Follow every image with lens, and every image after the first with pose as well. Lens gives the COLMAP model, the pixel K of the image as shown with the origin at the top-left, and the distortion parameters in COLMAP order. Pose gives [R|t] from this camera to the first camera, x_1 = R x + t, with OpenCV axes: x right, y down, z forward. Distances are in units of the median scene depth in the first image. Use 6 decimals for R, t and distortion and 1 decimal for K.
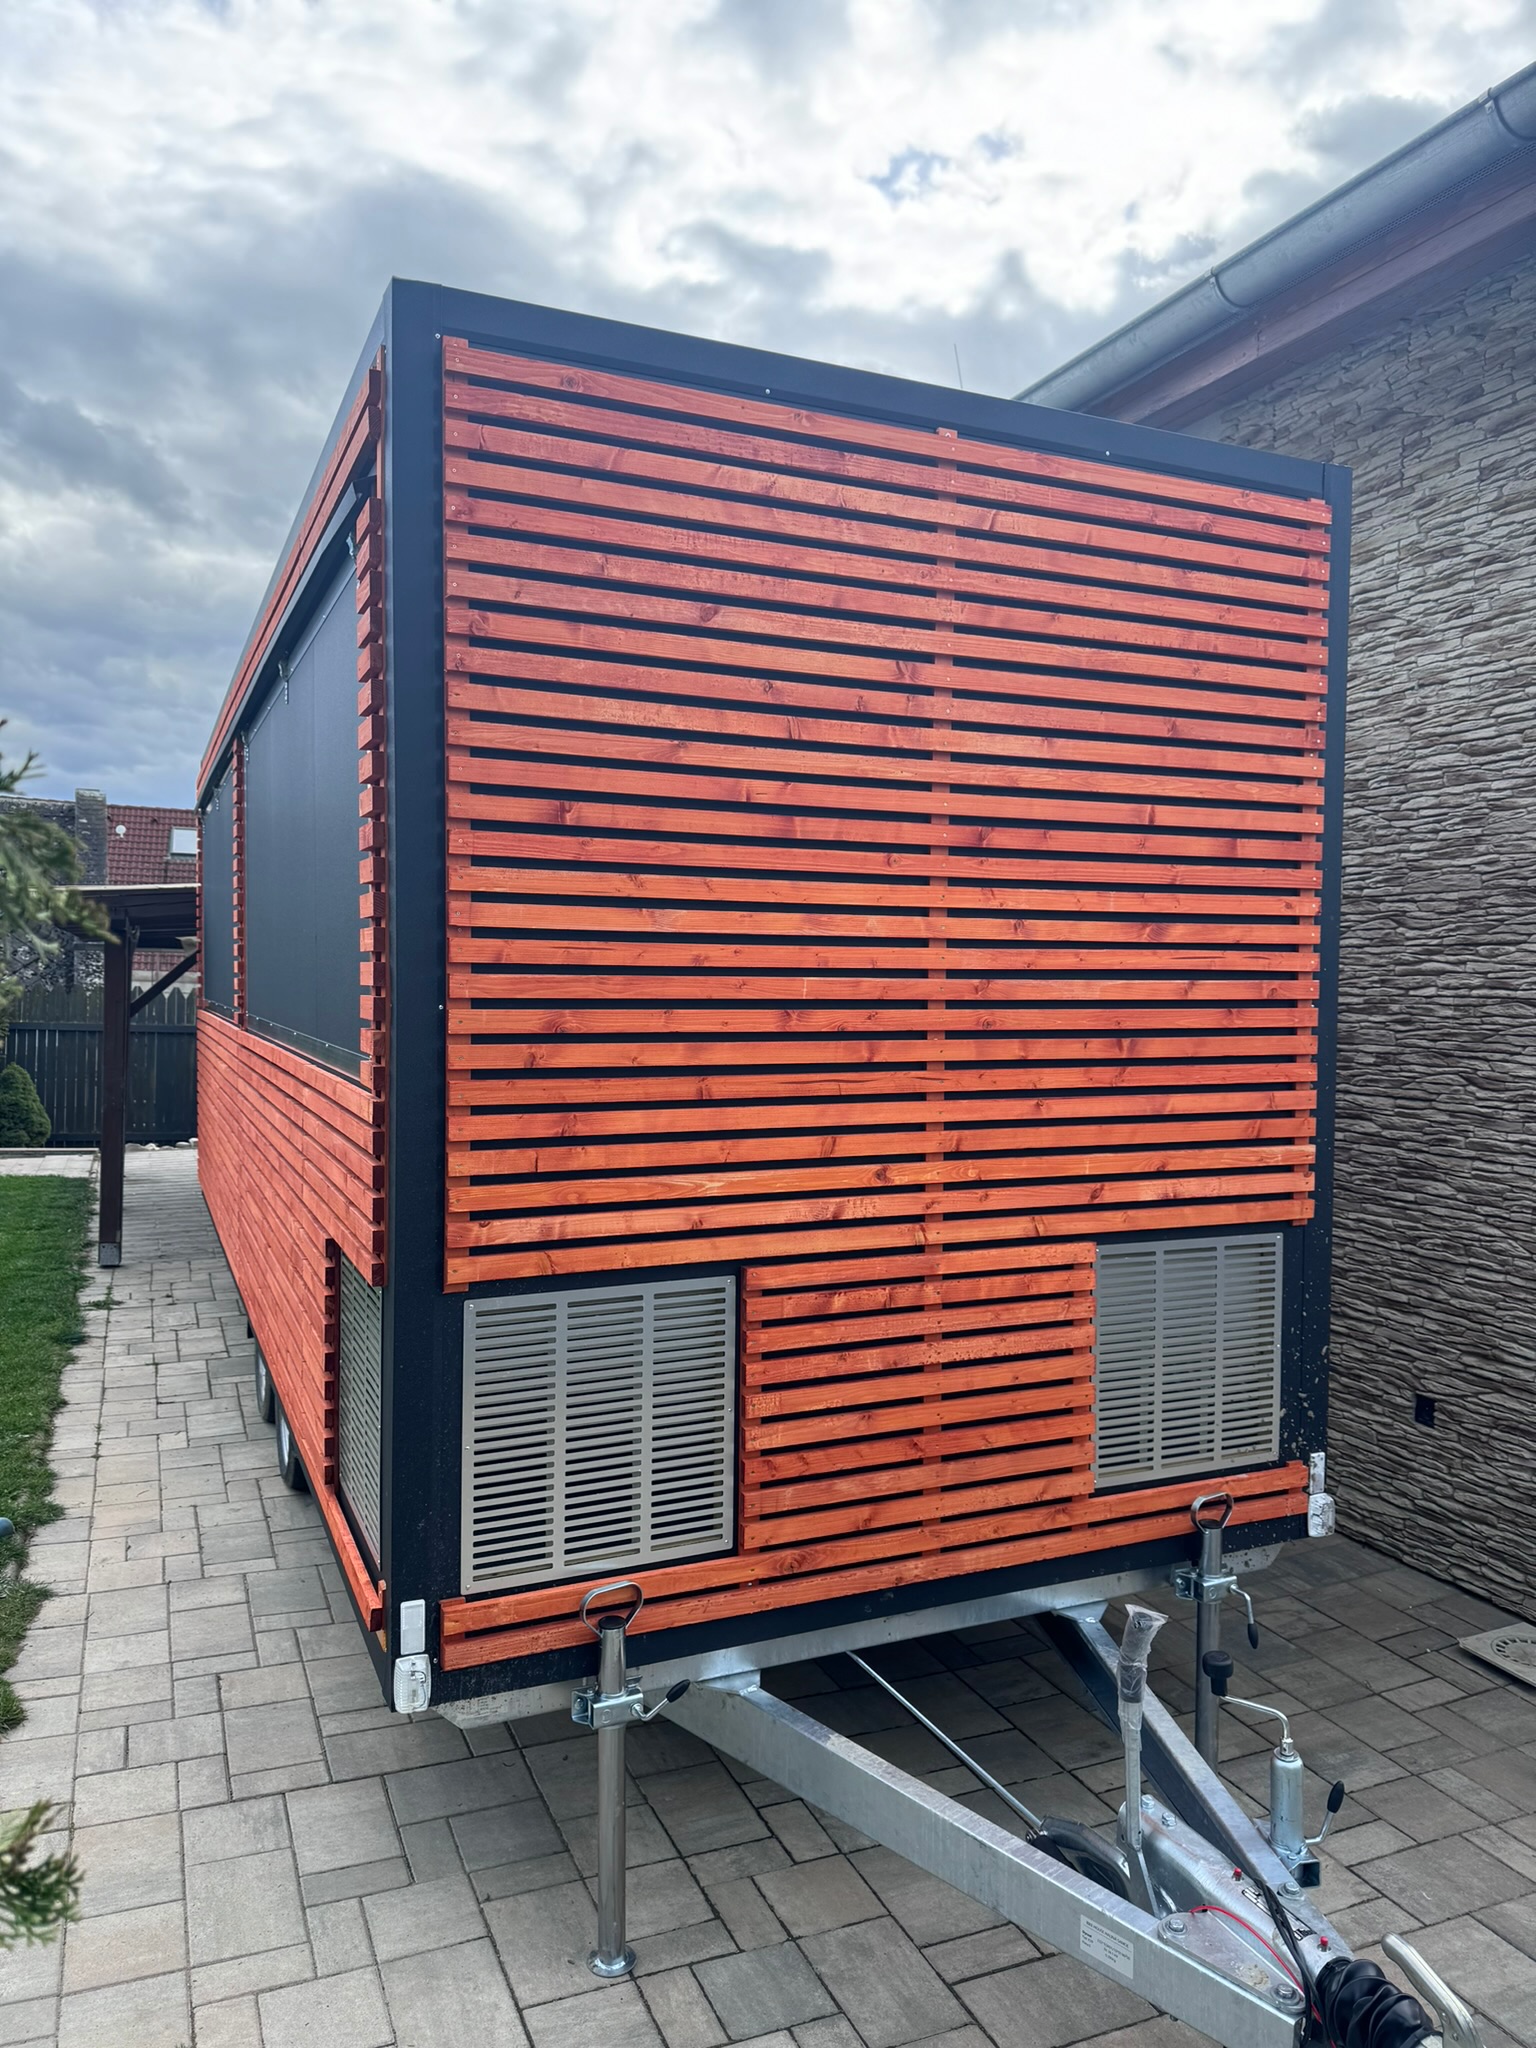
lens RADIAL K [[1441.6, 0, 765.9], [0, 1441.6, 1027.7], [0, 0, 1]] dist [0.188133, -0.446815]
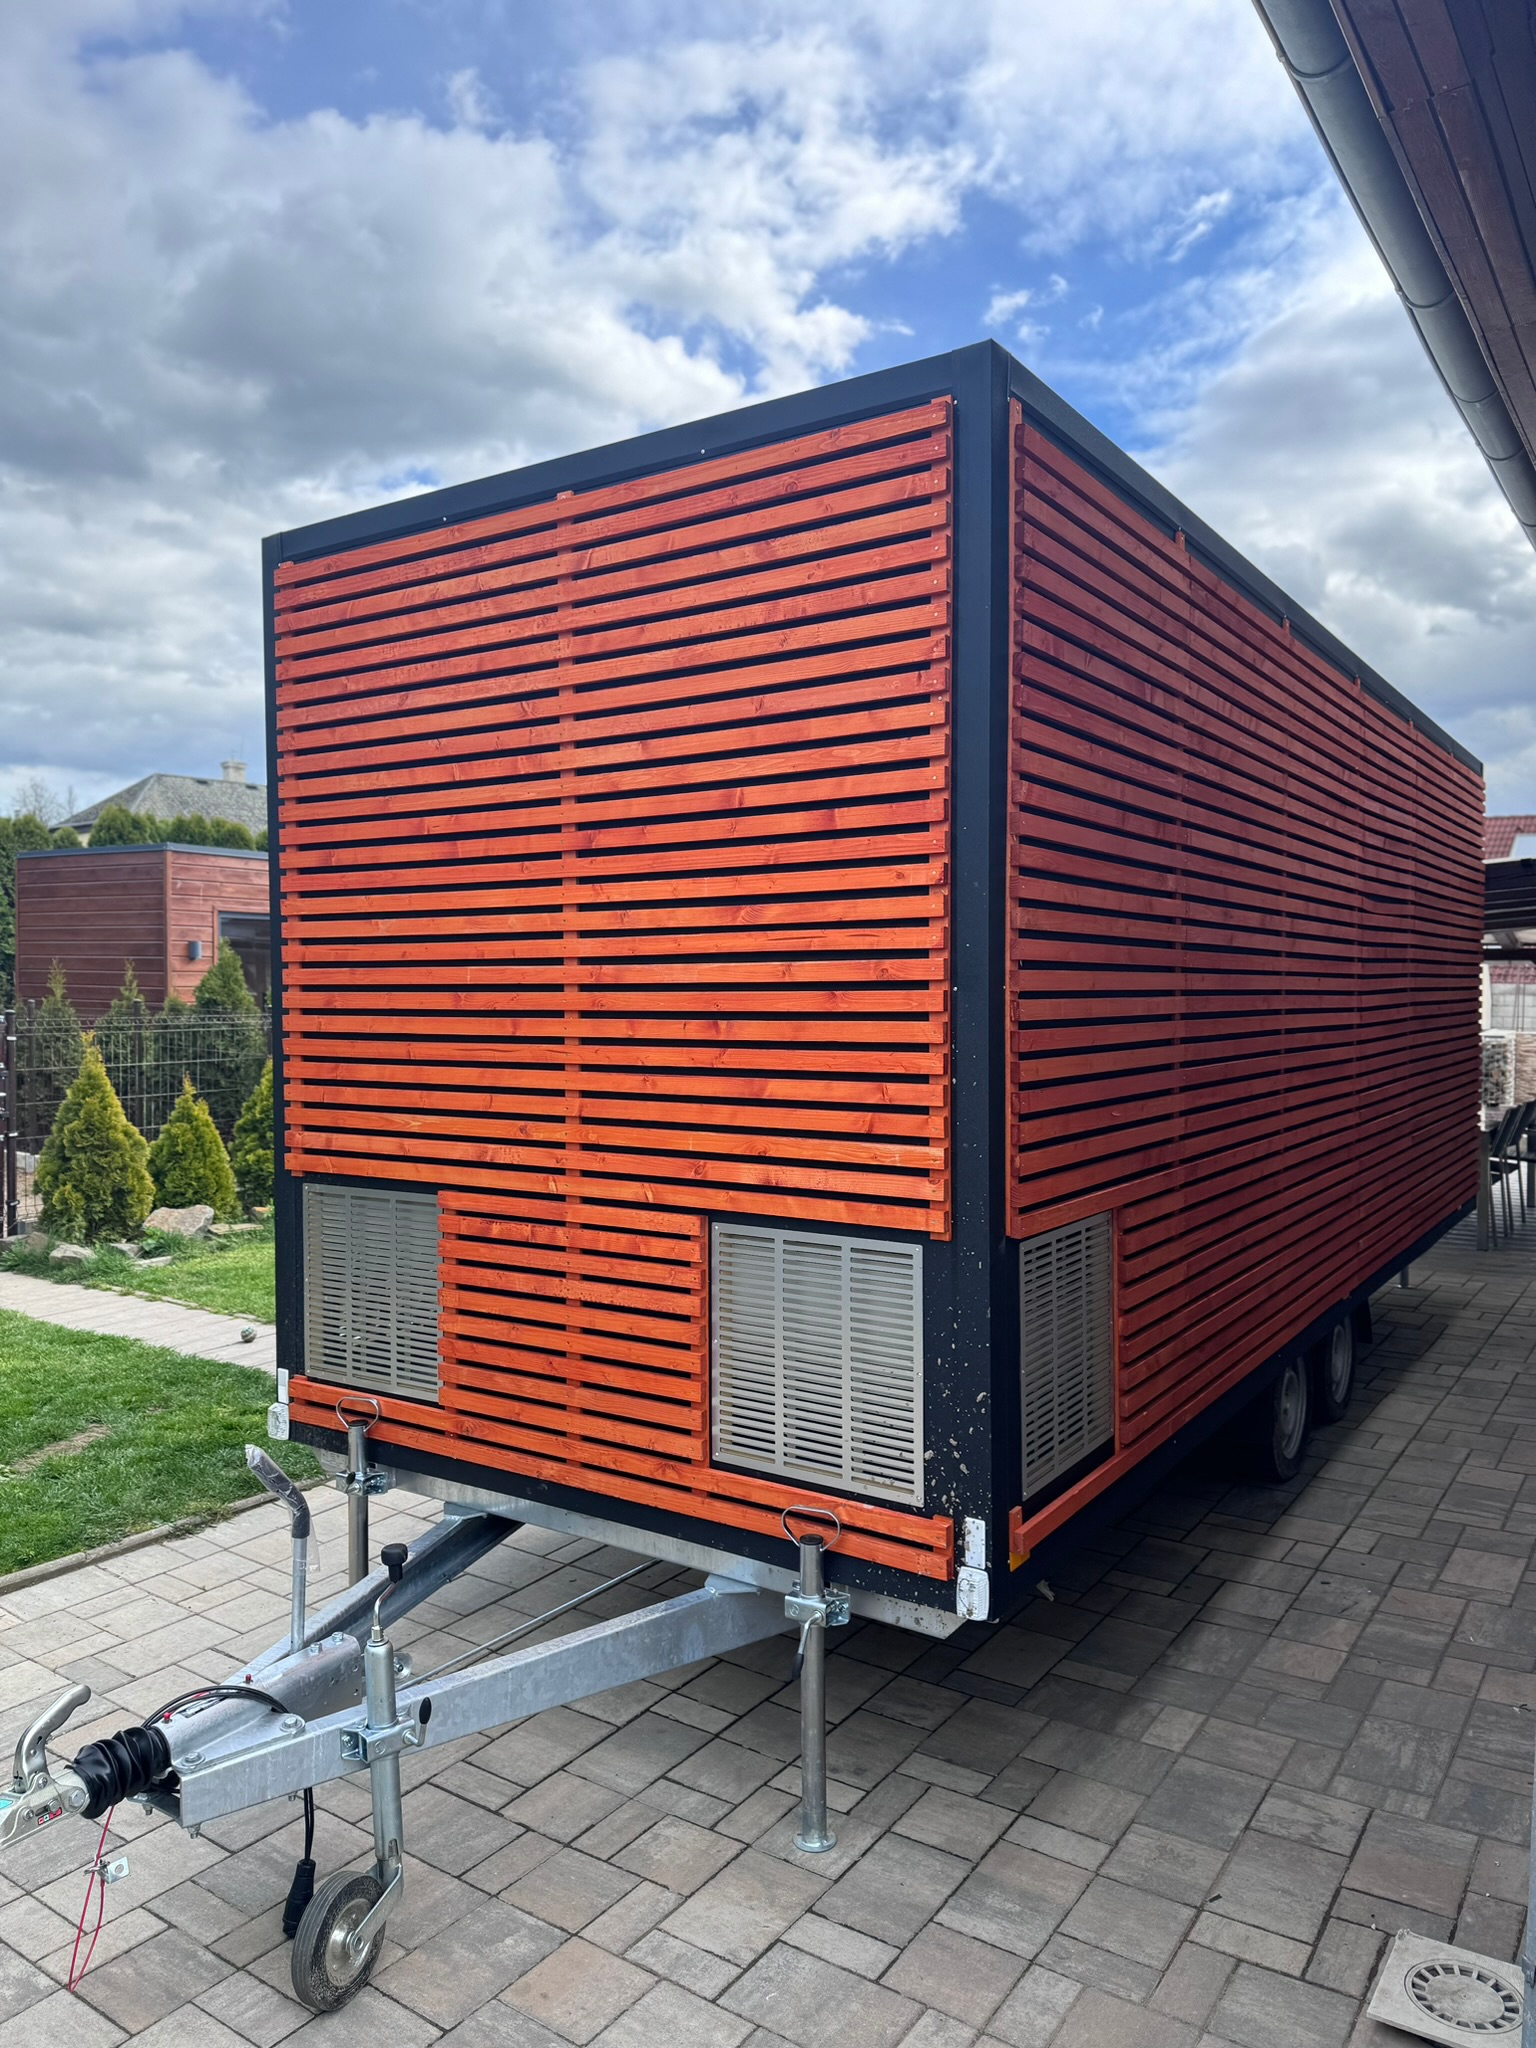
lens RADIAL K [[1441.6, 0, 765.9], [0, 1441.6, 1027.7], [0, 0, 1]] dist [0.188133, -0.446815]
pose [[0.530025, 0.012188, -0.847895, 1.152576], [-0.020272, 0.999793, 0.001699, 0.010305], [0.847740, 0.016288, 0.530162, 0.507041]]
